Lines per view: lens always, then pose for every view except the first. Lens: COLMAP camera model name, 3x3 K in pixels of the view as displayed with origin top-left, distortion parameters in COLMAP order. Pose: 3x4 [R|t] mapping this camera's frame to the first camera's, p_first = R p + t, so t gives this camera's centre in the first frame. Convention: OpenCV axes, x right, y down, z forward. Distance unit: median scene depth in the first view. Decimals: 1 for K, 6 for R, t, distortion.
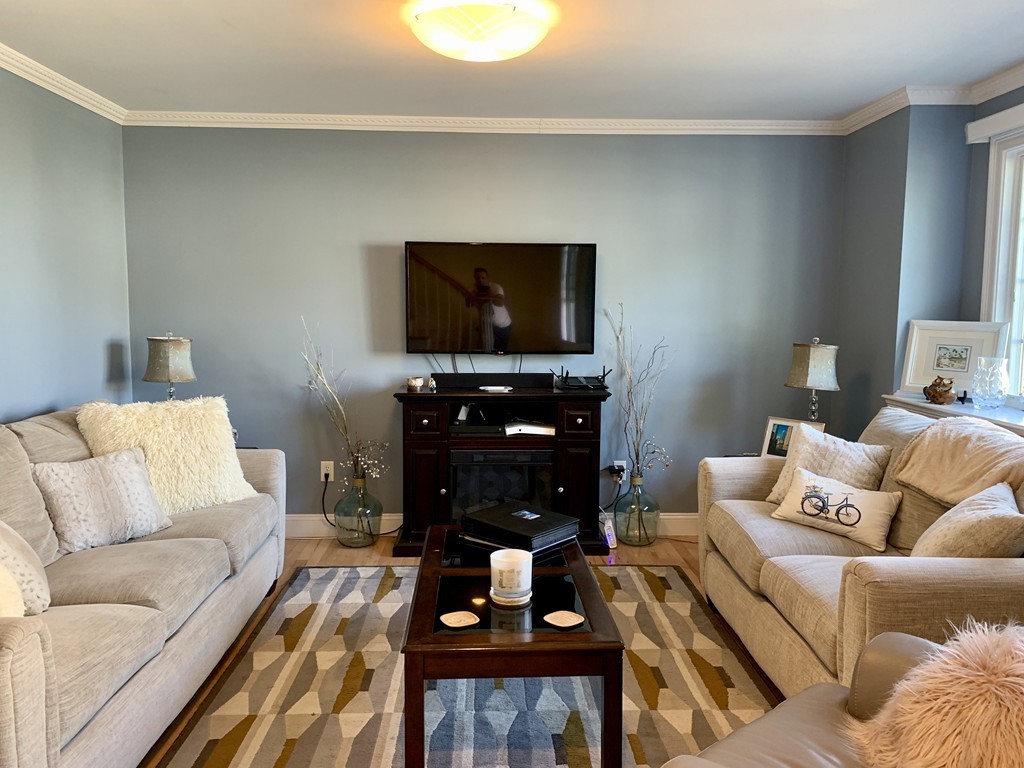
lens RADIAL K [[784.1, 0, 506.2], [0, 784.1, 376.3], [0, 0, 1]] dist [0.040985, -0.070116]
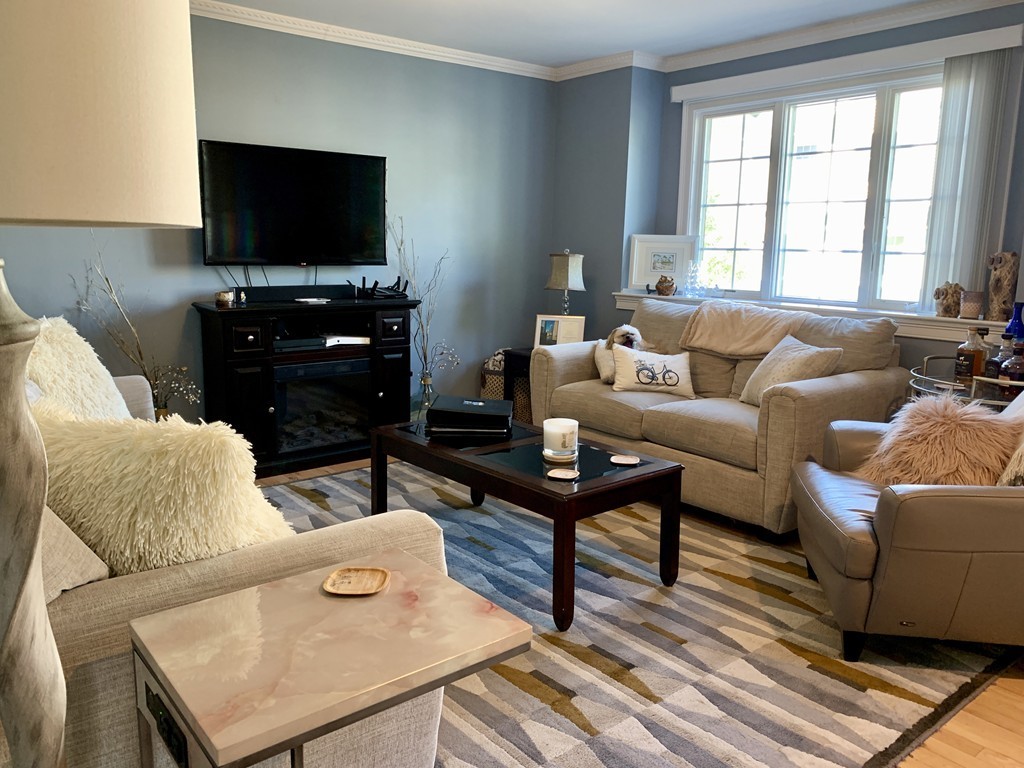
lens RADIAL K [[784.1, 0, 526.3], [0, 784.1, 366.7], [0, 0, 1]] dist [0.040985, -0.070116]
pose [[0.789278, -0.088255, 0.607661, -0.425485], [0.041902, 0.995051, 0.090093, 0.021902], [-0.612605, -0.045647, 0.789070, 0.057829]]
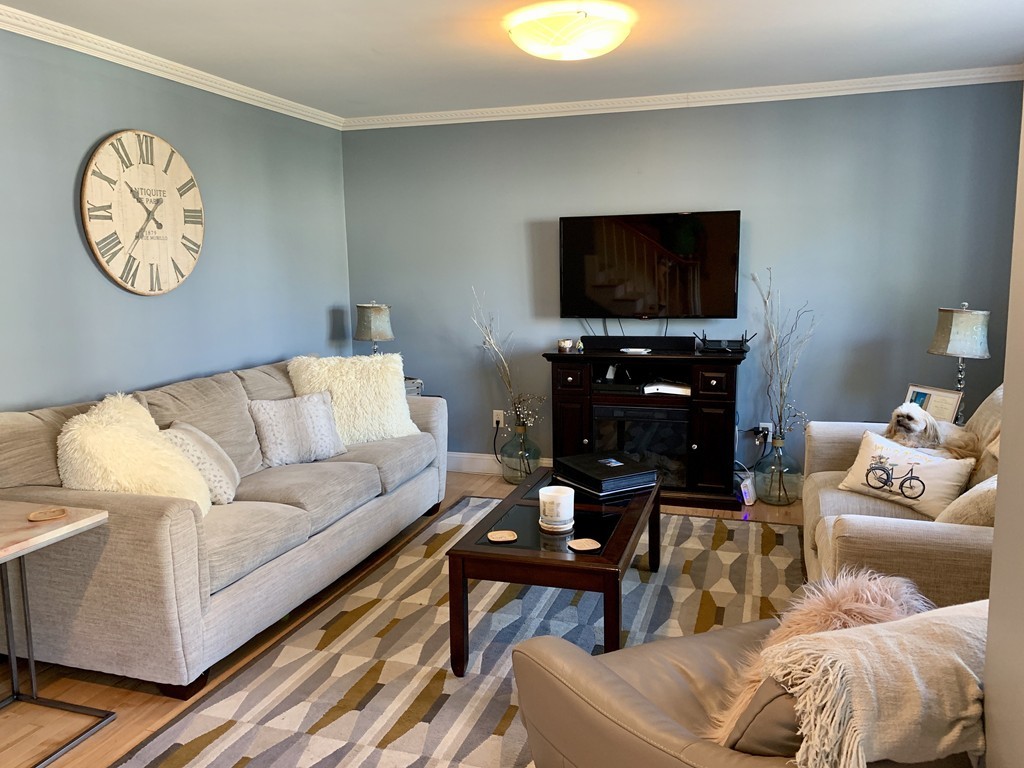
lens RADIAL K [[784.1, 0, 526.1], [0, 784.1, 374.3], [0, 0, 1]] dist [0.040985, -0.070116]
pose [[0.941251, 0.027431, -0.336591, 0.219582], [-0.010312, 0.998565, 0.052542, -0.007306], [0.337550, -0.045984, 0.940184, -0.080491]]
